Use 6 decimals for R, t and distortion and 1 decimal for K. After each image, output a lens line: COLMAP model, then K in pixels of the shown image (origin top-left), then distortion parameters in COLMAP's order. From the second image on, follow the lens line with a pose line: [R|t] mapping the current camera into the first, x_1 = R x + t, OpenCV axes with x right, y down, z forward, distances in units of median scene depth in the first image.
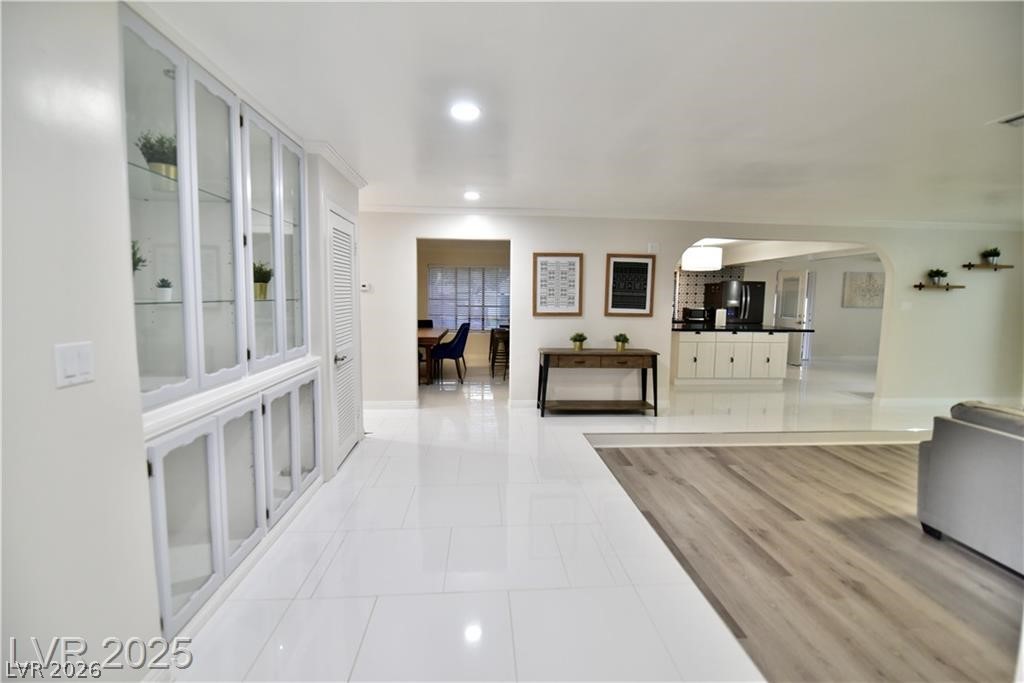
lens RADIAL K [[441.3, 0, 505.7], [0, 441.3, 341.5], [0, 0, 1]] dist [-0.022407, -0.002195]
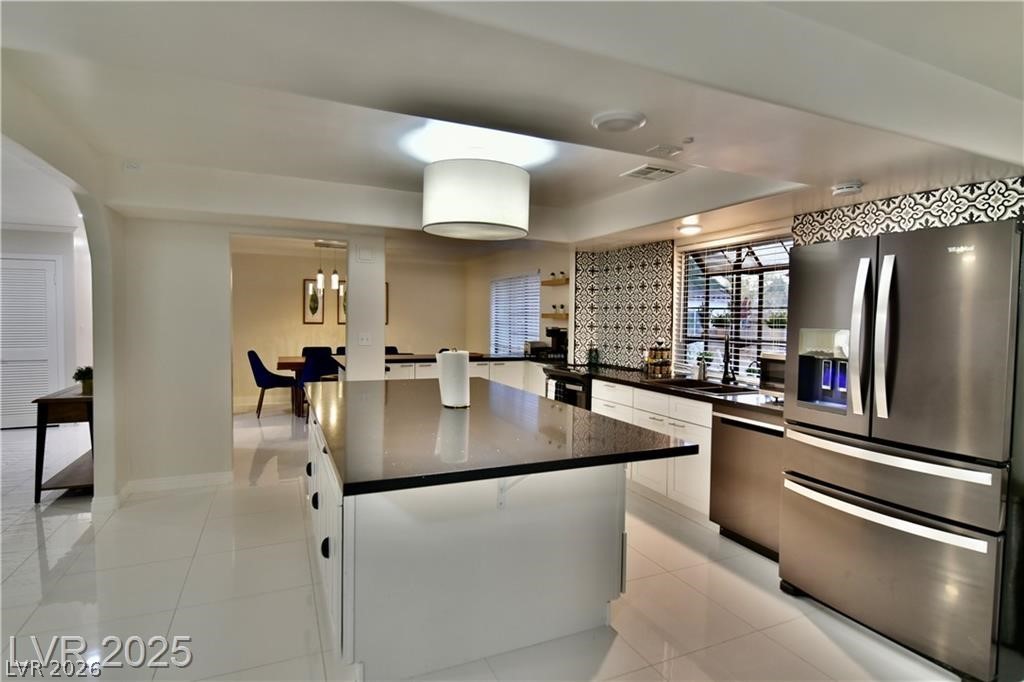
lens RADIAL K [[526.9, 0, 509.5], [0, 526.9, 338.2], [0, 0, 1]] dist [0.000984, -0.000057]
pose [[0.365478, 0.029693, -0.930346, 1.172621], [-0.099380, 0.995023, -0.007283, -0.115812], [0.925500, 0.095120, 0.366610, 1.224306]]
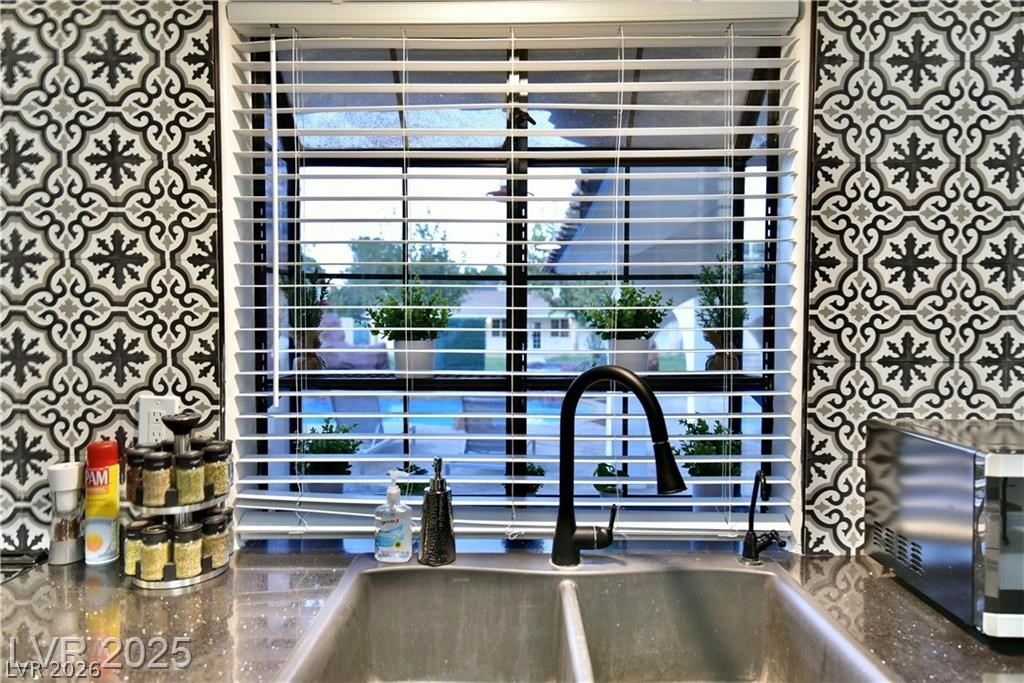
lens RADIAL K [[692.5, 0, 535.4], [0, 692.5, 342.5], [0, 0, 1]] dist [0.014738, -0.000279]
pose [[0.999304, -0.009684, -0.036011, 0.606612], [0.007118, 0.997472, -0.070703, -0.147802], [0.036604, 0.070398, 0.996847, 1.520656]]
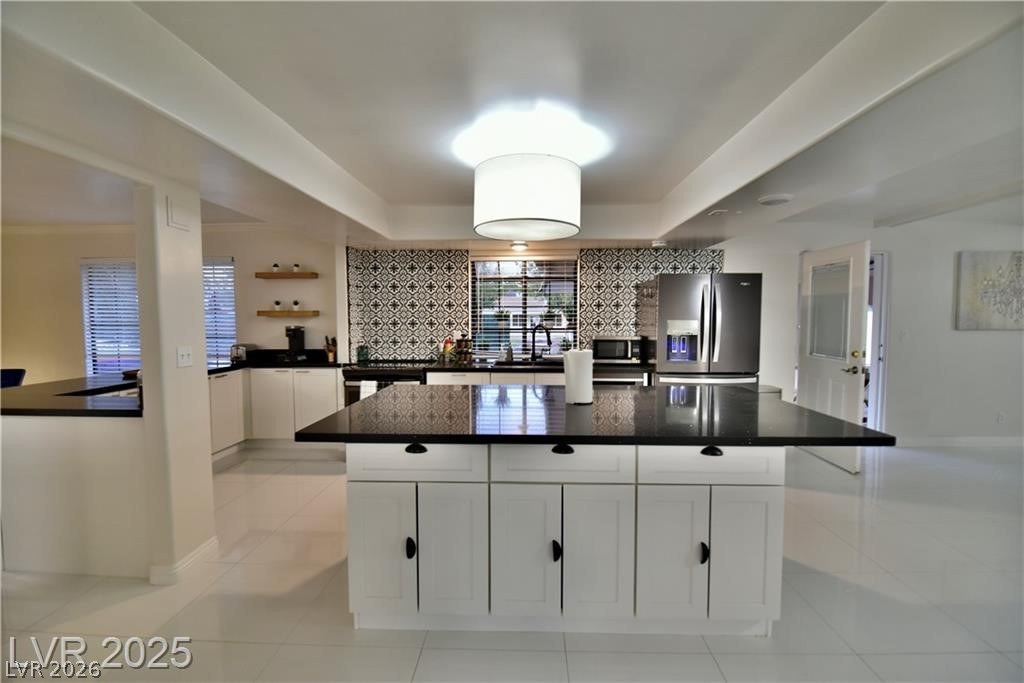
lens RADIAL K [[441.3, 0, 511.4], [0, 441.3, 342.1], [0, 0, 1]] dist [-0.022407, -0.002195]
pose [[0.994983, -0.007698, -0.099745, 0.650335], [0.003976, 0.999290, -0.037460, -0.092729], [0.099962, 0.036876, 0.994308, 0.923418]]
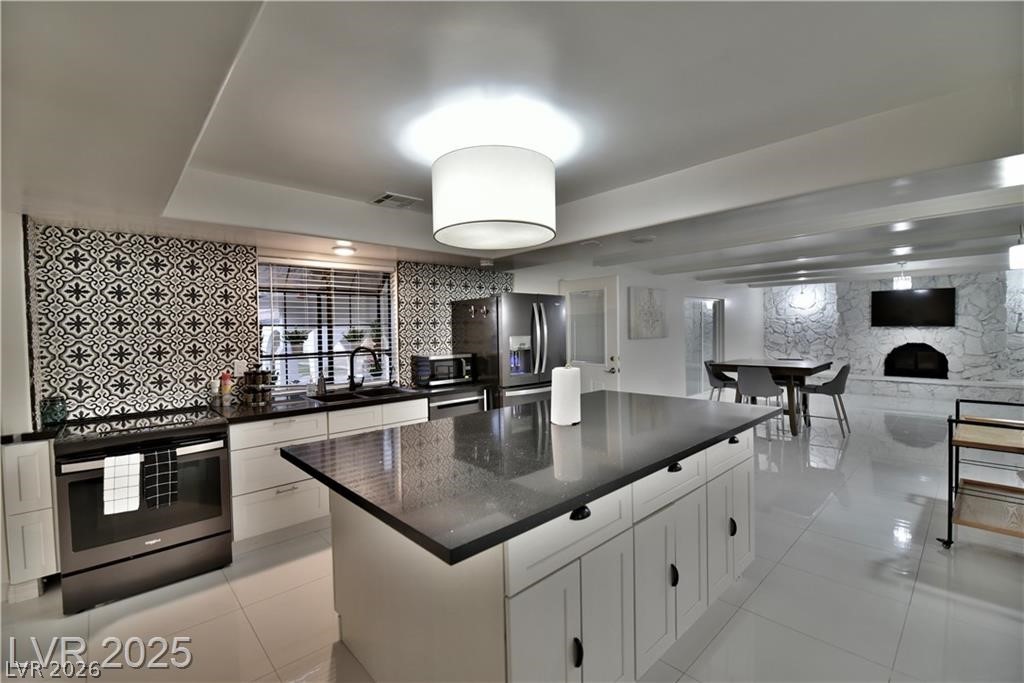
lens RADIAL K [[441.3, 0, 508.7], [0, 441.3, 341.1], [0, 0, 1]] dist [-0.022407, -0.002195]
pose [[0.767669, -0.043007, 0.639402, 0.358602], [0.091951, 0.994814, -0.043485, -0.113694], [-0.634216, 0.092176, 0.767642, 1.078853]]
